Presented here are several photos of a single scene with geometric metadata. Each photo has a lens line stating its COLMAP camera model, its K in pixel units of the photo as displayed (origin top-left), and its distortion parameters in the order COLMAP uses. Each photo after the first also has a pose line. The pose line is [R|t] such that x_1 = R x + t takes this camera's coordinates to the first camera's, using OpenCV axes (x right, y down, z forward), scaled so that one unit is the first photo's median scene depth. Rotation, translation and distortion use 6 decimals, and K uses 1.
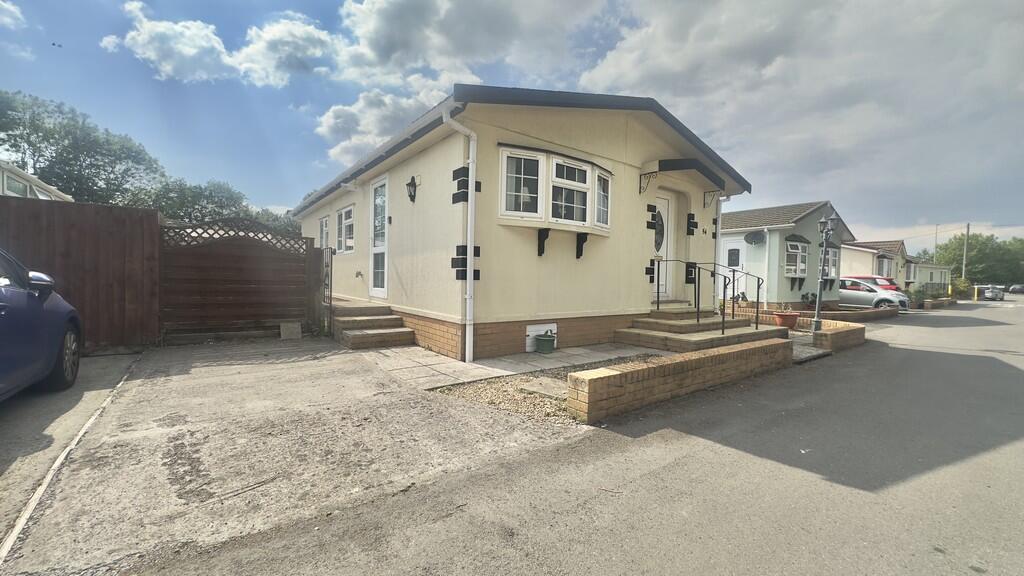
lens RADIAL K [[409.1, 0, 510.8], [0, 409.1, 286.6], [0, 0, 1]] dist [-0.003975, 0.000975]
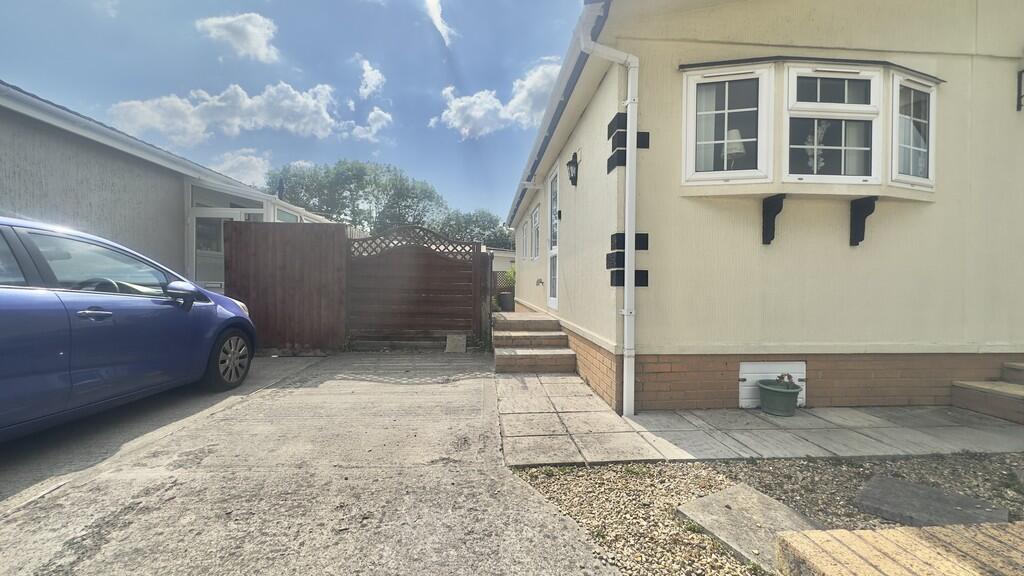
lens RADIAL K [[409.1, 0, 511.9], [0, 409.1, 287.2], [0, 0, 1]] dist [-0.003975, 0.000975]
pose [[0.841343, -0.008242, -0.540439, 0.084233], [-0.003397, 0.999783, -0.020535, -0.000795], [0.540491, 0.019112, 0.841133, 0.334842]]
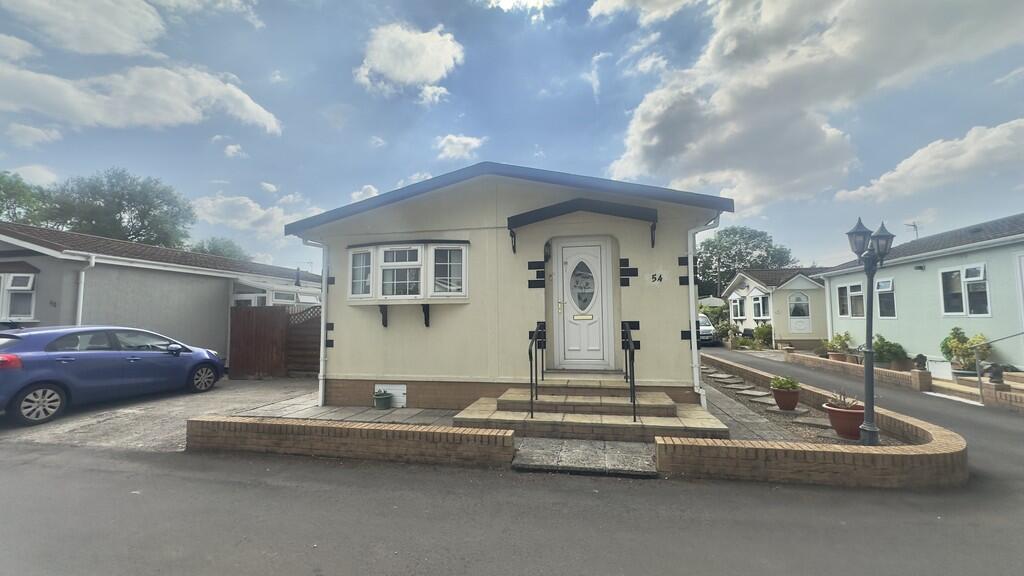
lens RADIAL K [[409.1, 0, 507.6], [0, 409.1, 287.9], [0, 0, 1]] dist [-0.003975, 0.000975]
pose [[0.672112, -0.080717, -0.736037, 1.291506], [0.005852, 0.994589, -0.103727, -0.065156], [0.740426, 0.065409, 0.668947, 0.474249]]
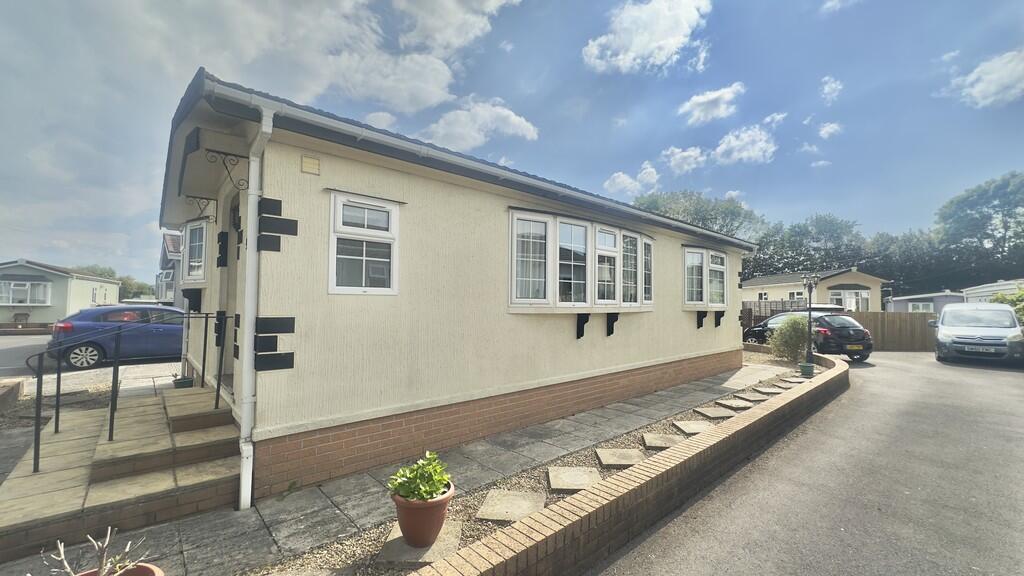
lens RADIAL K [[409.1, 0, 516.3], [0, 409.1, 277.0], [0, 0, 1]] dist [-0.003975, 0.000975]
pose [[0.092676, -0.082367, -0.992284, 1.451020], [-0.028789, 0.995934, -0.085358, -0.108049], [0.995280, 0.036477, 0.089928, 1.948194]]
